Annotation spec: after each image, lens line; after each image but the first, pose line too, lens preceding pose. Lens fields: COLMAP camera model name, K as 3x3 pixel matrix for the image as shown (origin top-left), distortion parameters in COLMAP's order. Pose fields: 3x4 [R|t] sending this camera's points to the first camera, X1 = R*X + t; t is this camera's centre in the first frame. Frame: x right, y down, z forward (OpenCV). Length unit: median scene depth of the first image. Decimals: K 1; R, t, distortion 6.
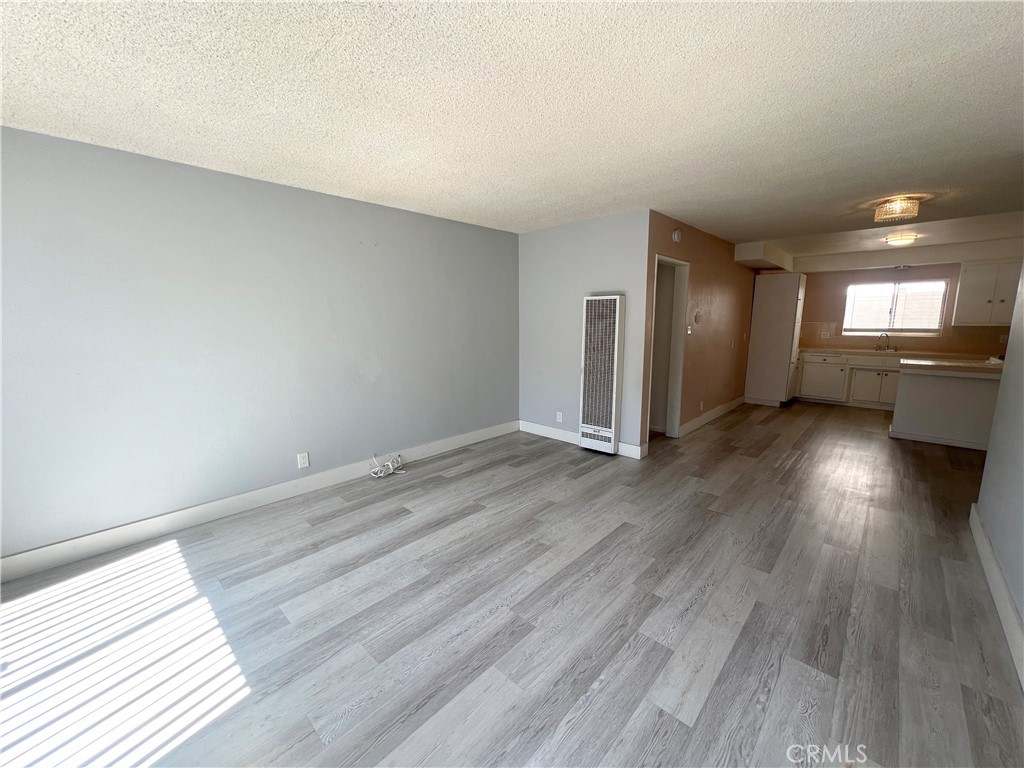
lens RADIAL K [[407.9, 0, 510.3], [0, 407.9, 384.0], [0, 0, 1]] dist [0.000464, 0.000039]
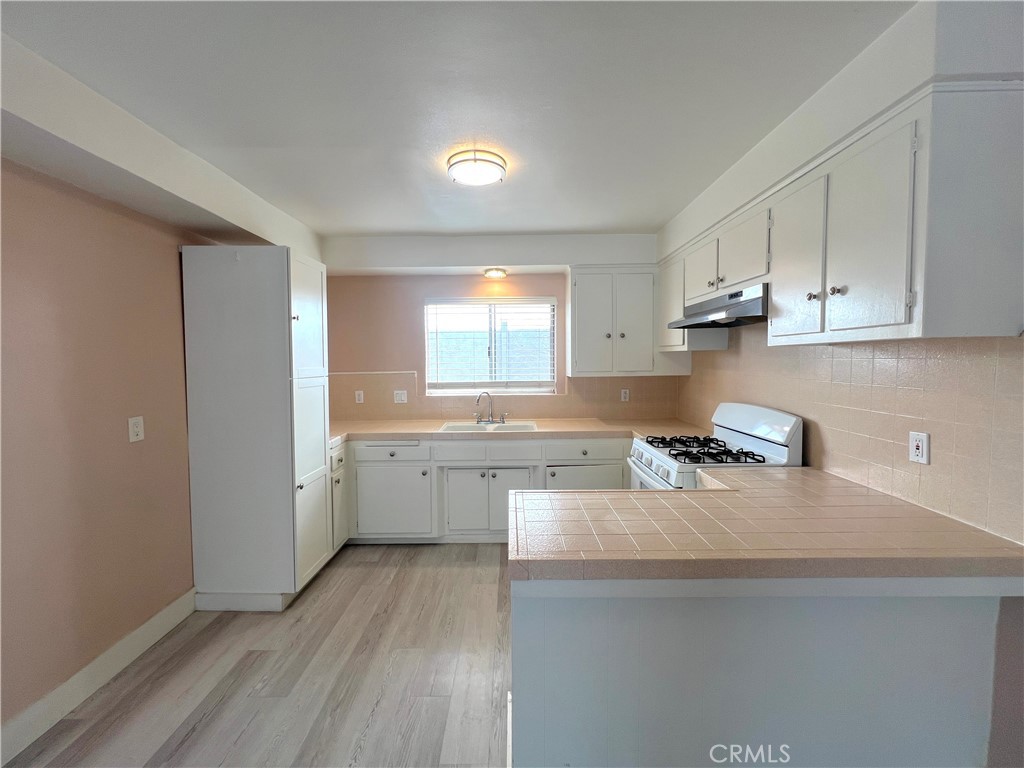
lens RADIAL K [[412.5, 0, 509.3], [0, 412.5, 380.4], [0, 0, 1]] dist [-0.000582, 0.000057]
pose [[0.728072, -0.037016, 0.684500, 0.559395], [0.112346, 0.991483, -0.065880, -0.097816], [-0.676232, 0.124866, 0.726030, 0.571285]]
